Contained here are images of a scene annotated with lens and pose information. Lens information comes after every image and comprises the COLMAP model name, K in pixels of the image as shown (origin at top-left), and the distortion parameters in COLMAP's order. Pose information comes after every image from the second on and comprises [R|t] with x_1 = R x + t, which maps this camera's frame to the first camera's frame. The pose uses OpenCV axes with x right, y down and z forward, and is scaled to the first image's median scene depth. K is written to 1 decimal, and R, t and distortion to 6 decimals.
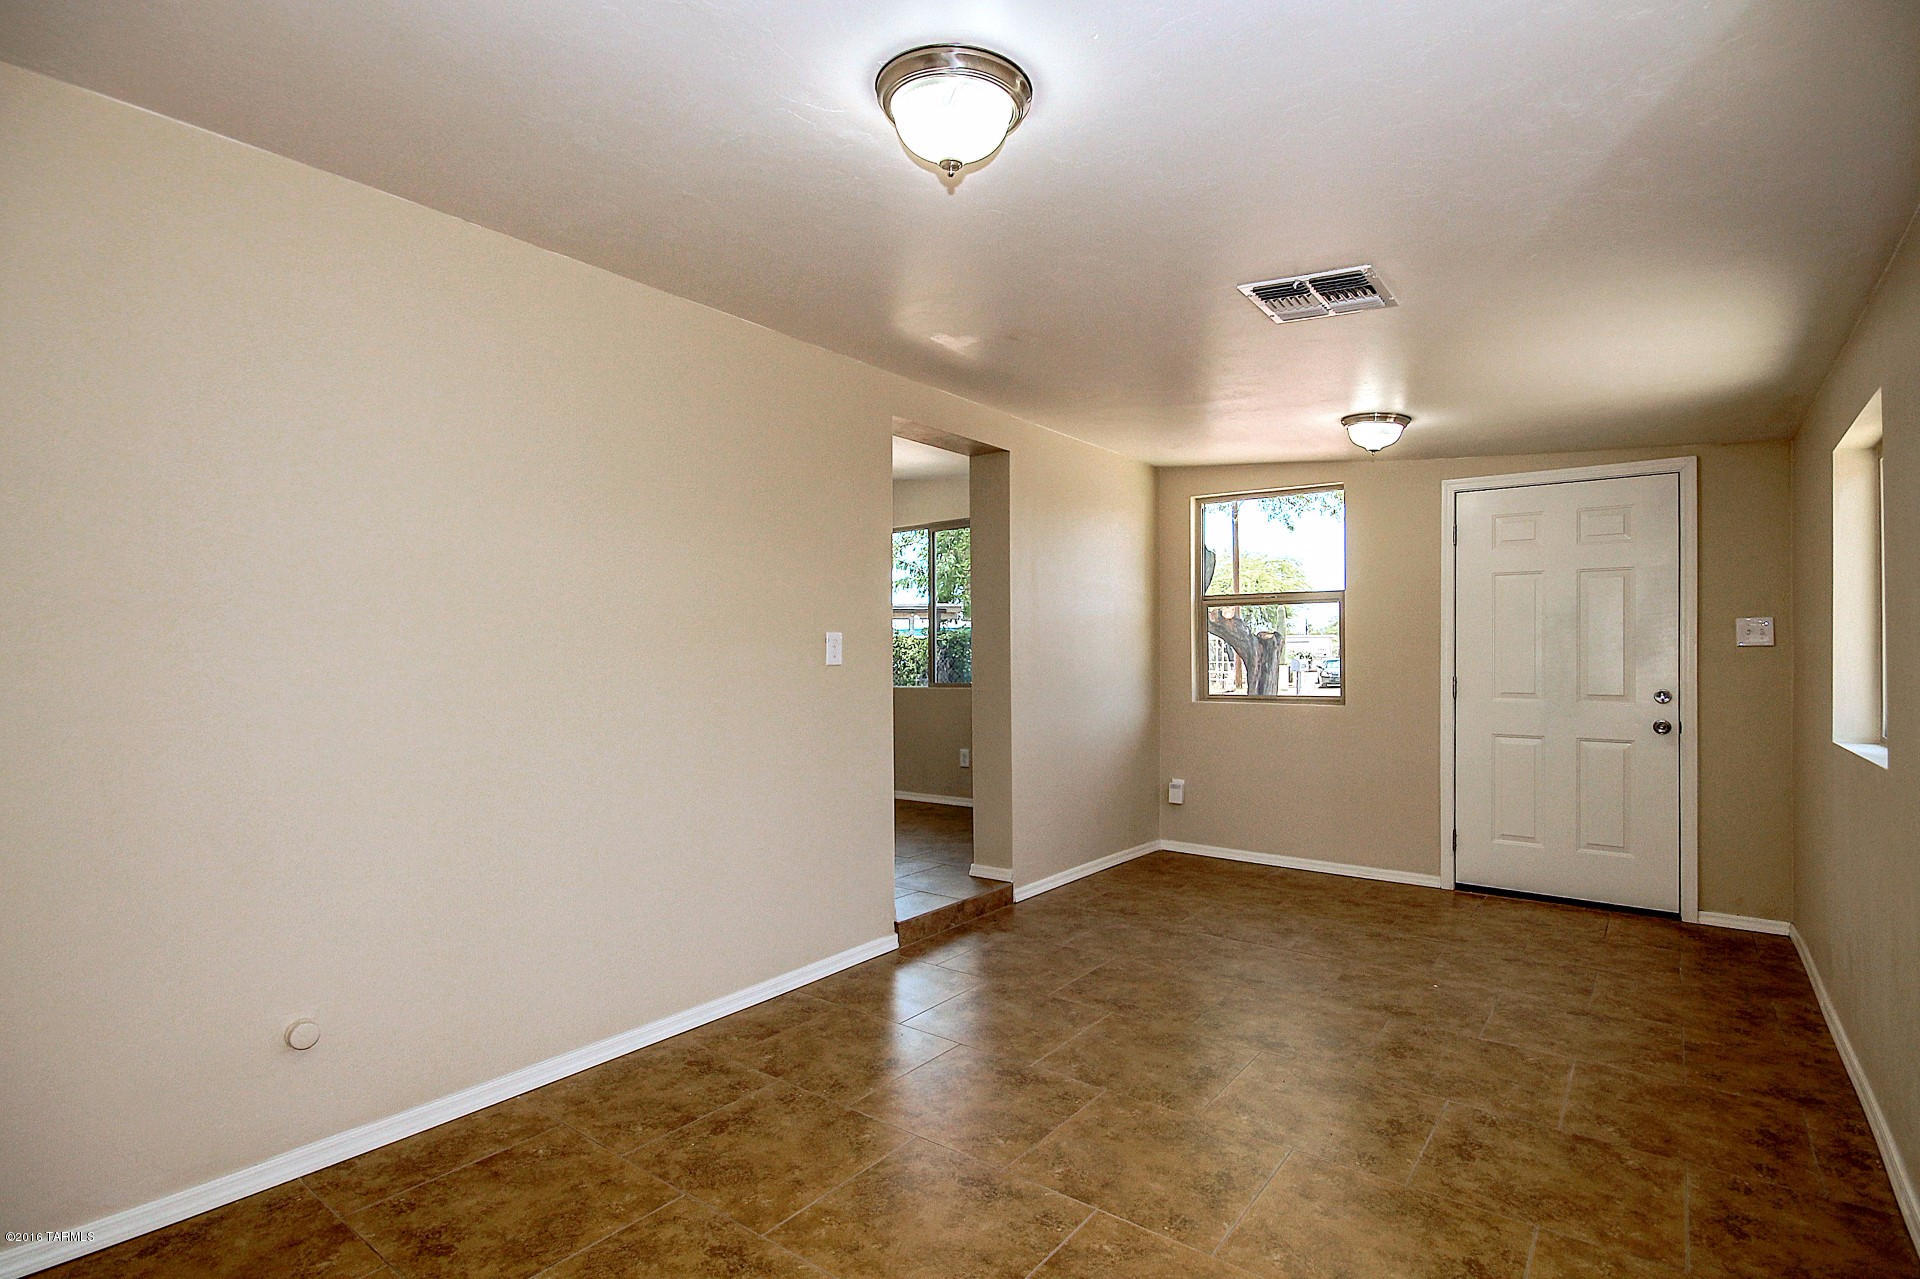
lens RADIAL K [[922.8, 0, 961.7], [0, 922.8, 649.3], [0, 0, 1]] dist [-0.002327, -0.001024]
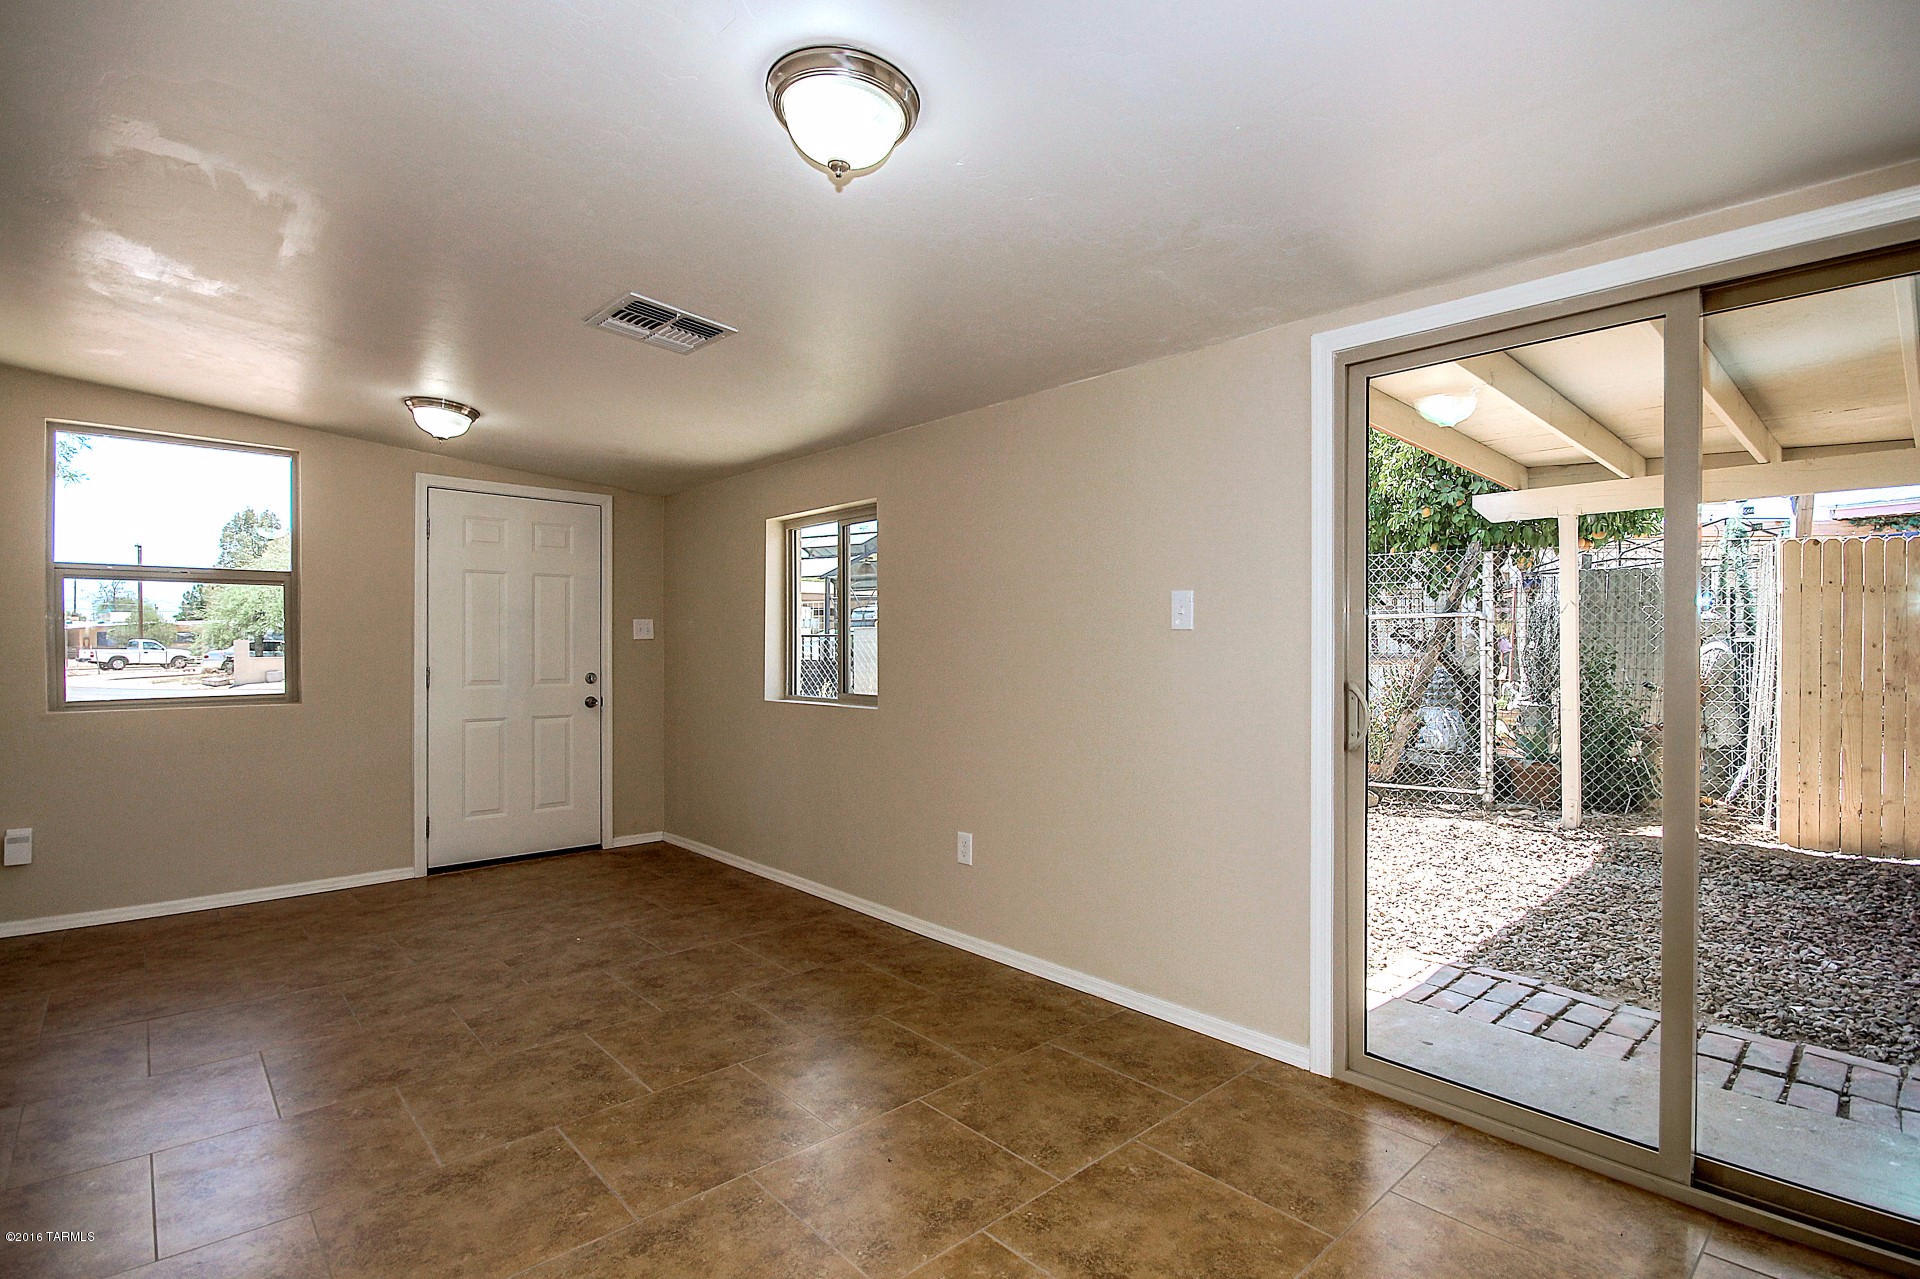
lens RADIAL K [[903.8, 0, 948.6], [0, 903.8, 647.6], [0, 0, 1]] dist [-0.002025, -0.000767]
pose [[0.186100, -0.000844, 0.982530, -0.459510], [-0.005847, 0.999981, 0.001967, 0.003662], [-0.982513, -0.006110, 0.186092, 0.332016]]
